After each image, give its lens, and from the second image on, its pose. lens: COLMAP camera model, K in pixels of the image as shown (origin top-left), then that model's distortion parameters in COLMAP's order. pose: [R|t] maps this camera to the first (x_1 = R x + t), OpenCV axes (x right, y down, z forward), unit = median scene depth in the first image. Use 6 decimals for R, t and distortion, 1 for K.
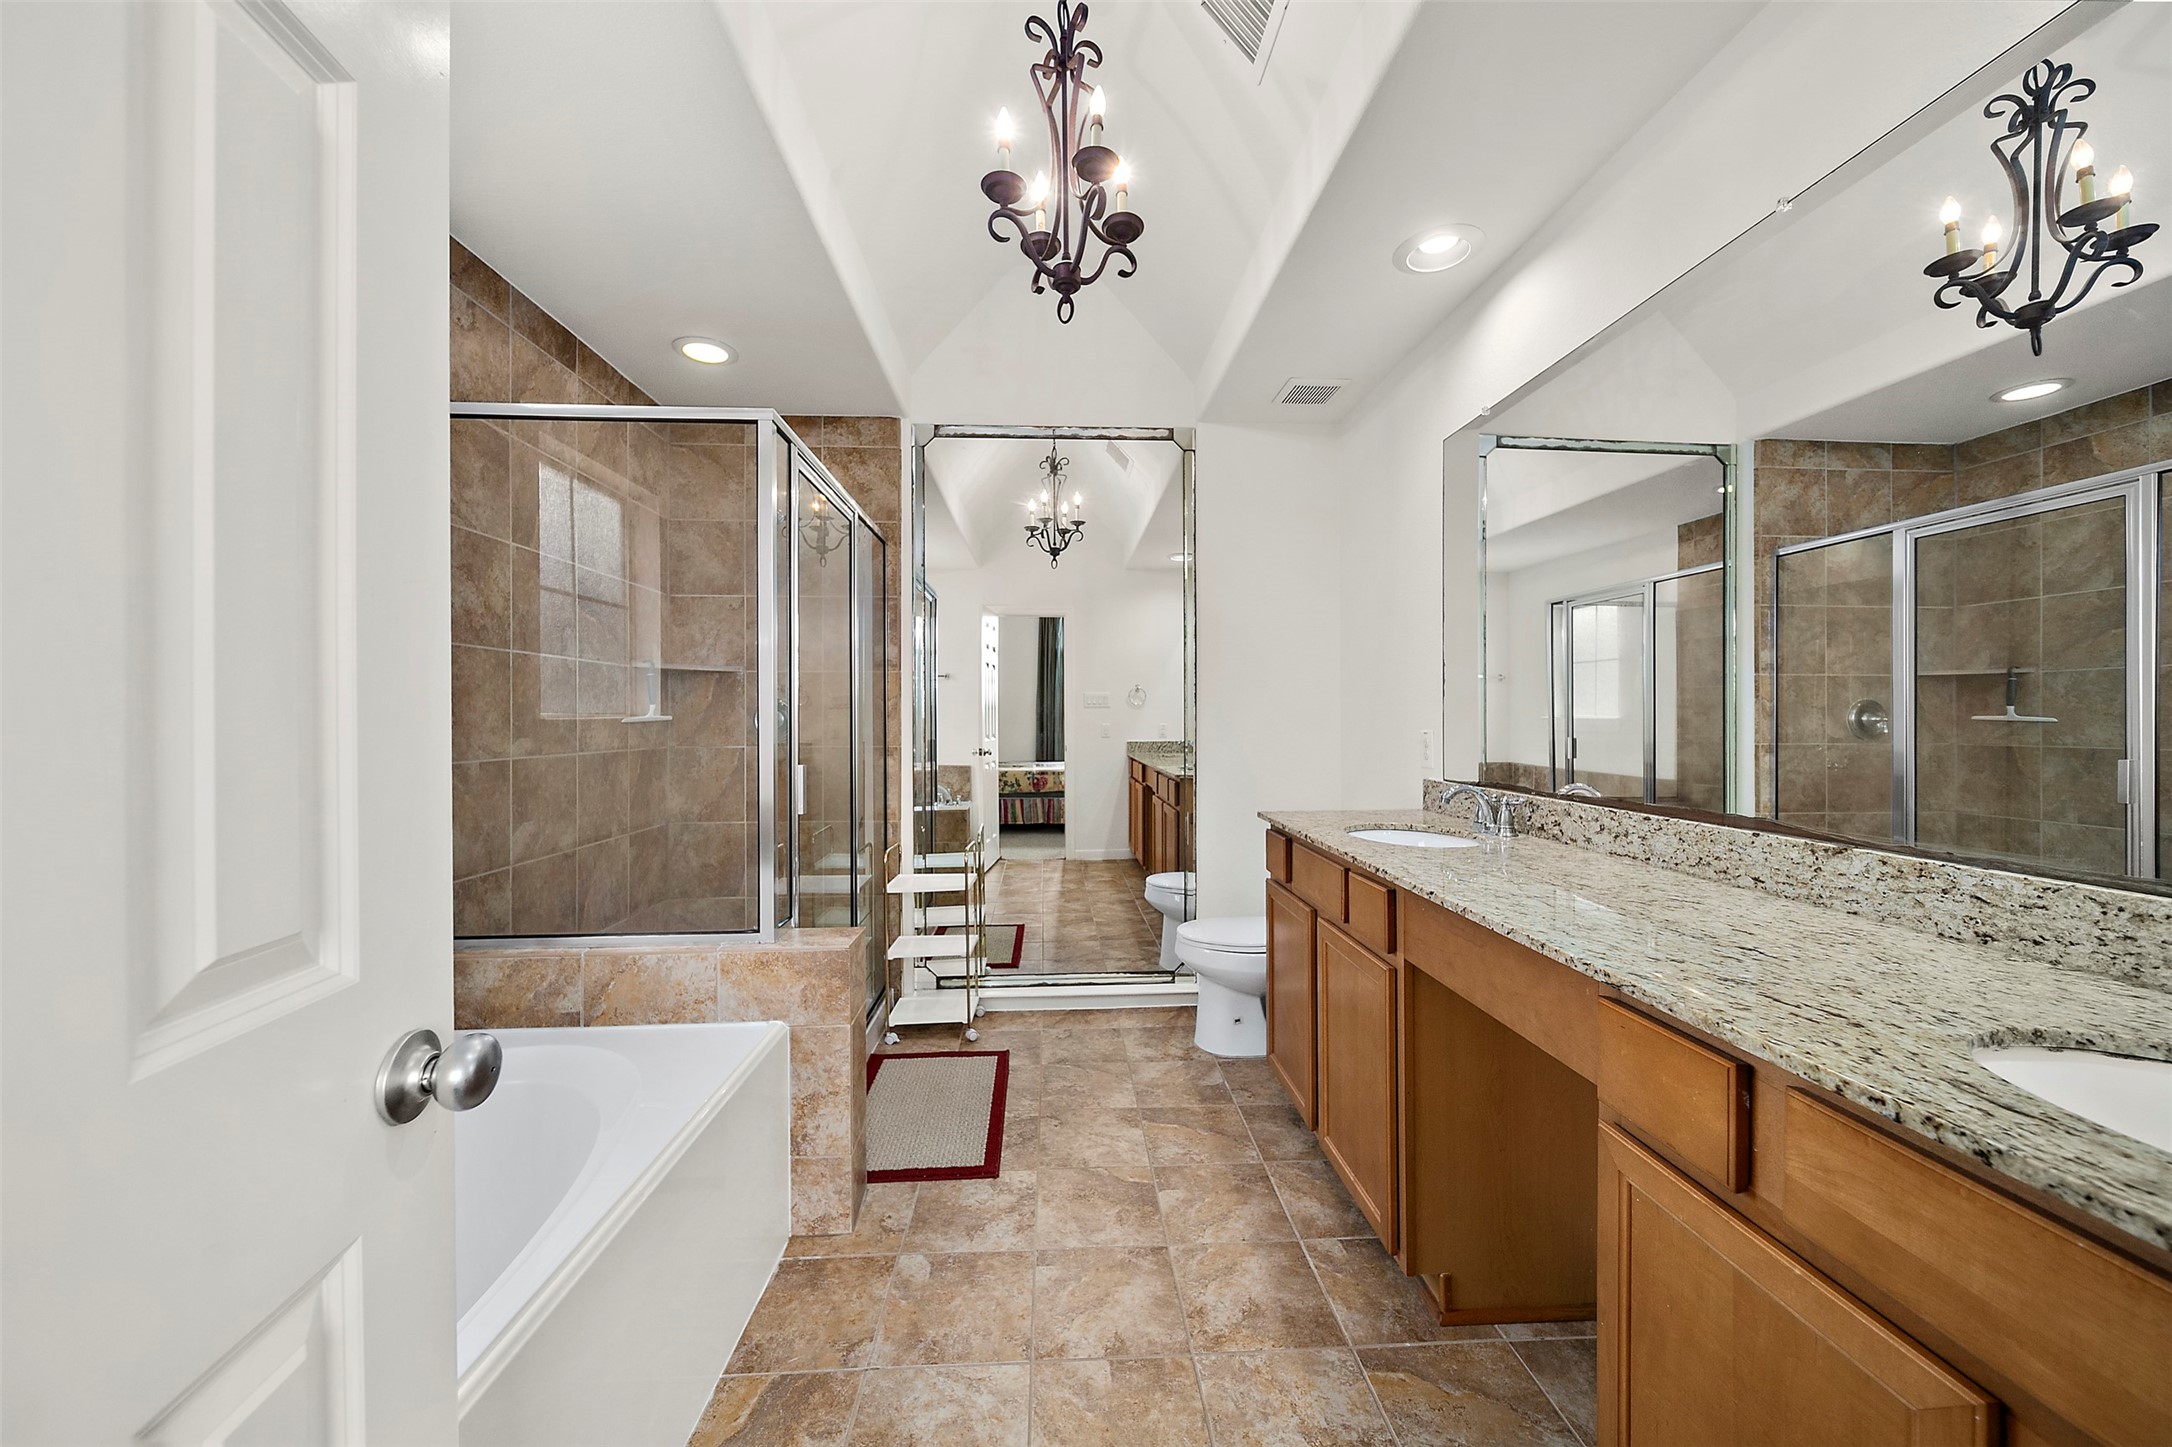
lens RADIAL K [[806.8, 0, 1082.6], [0, 806.8, 726.0], [0, 0, 1]] dist [-0.000194, 0.000001]
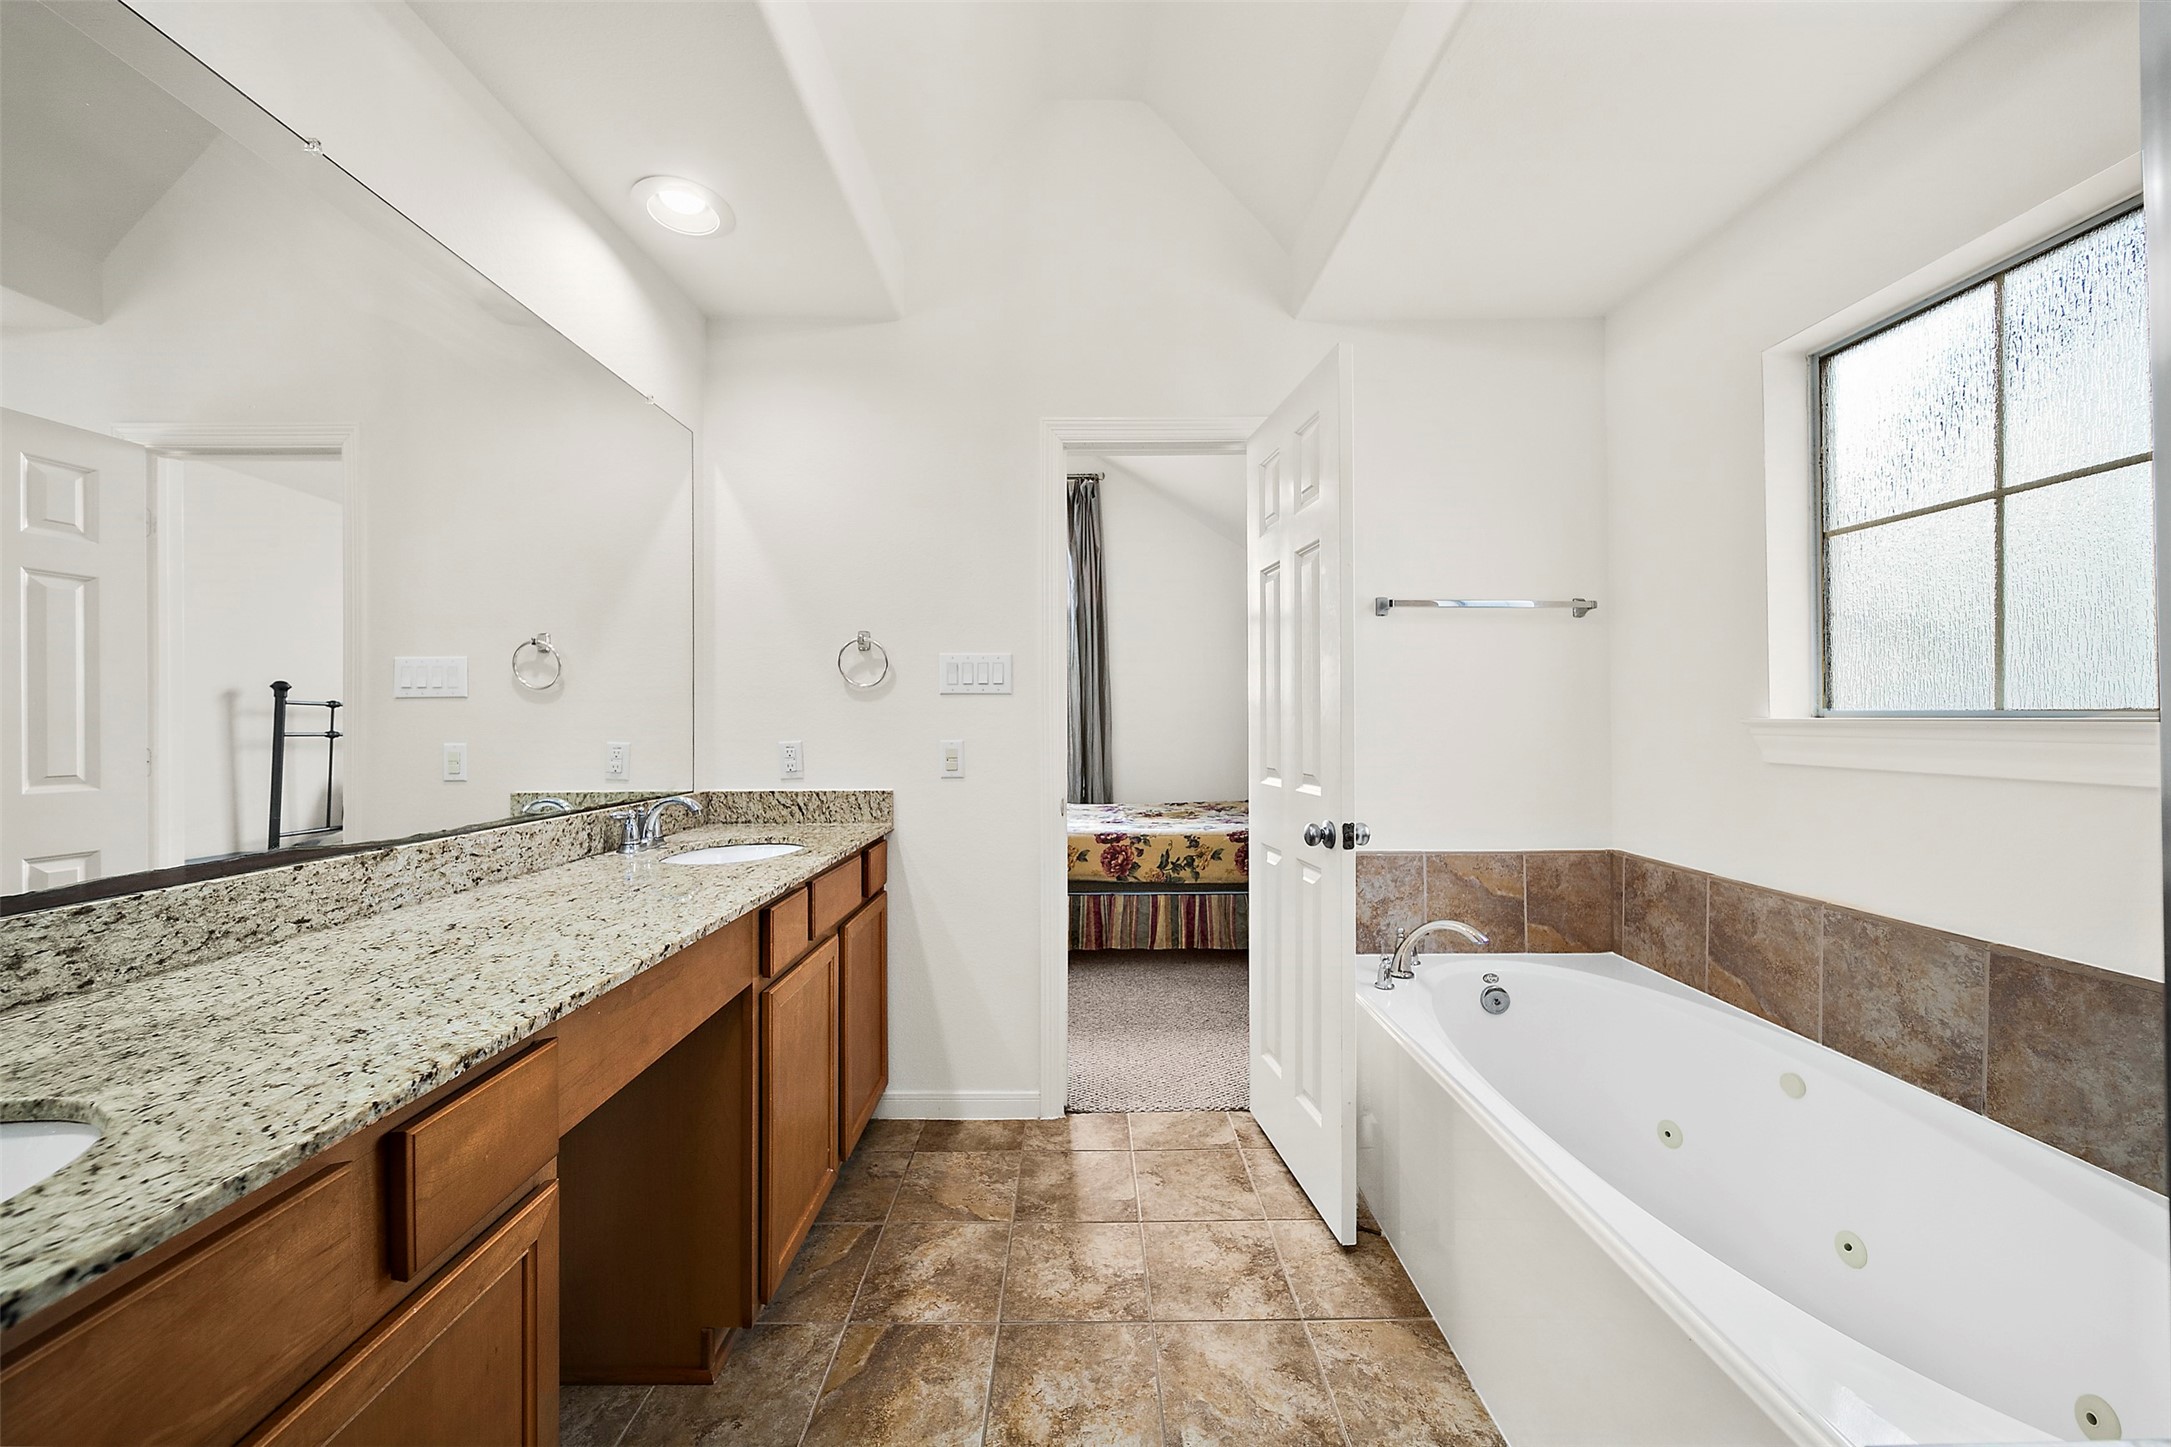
lens RADIAL K [[806.5, 0, 1078.9], [0, 806.5, 714.7], [0, 0, 1]] dist [-0.000194, 0.000001]
pose [[-0.998171, 0.004180, 0.060303, -0.017983], [0.004383, 0.999985, 0.003233, -0.024015], [-0.060288, 0.003491, -0.998175, 1.960122]]
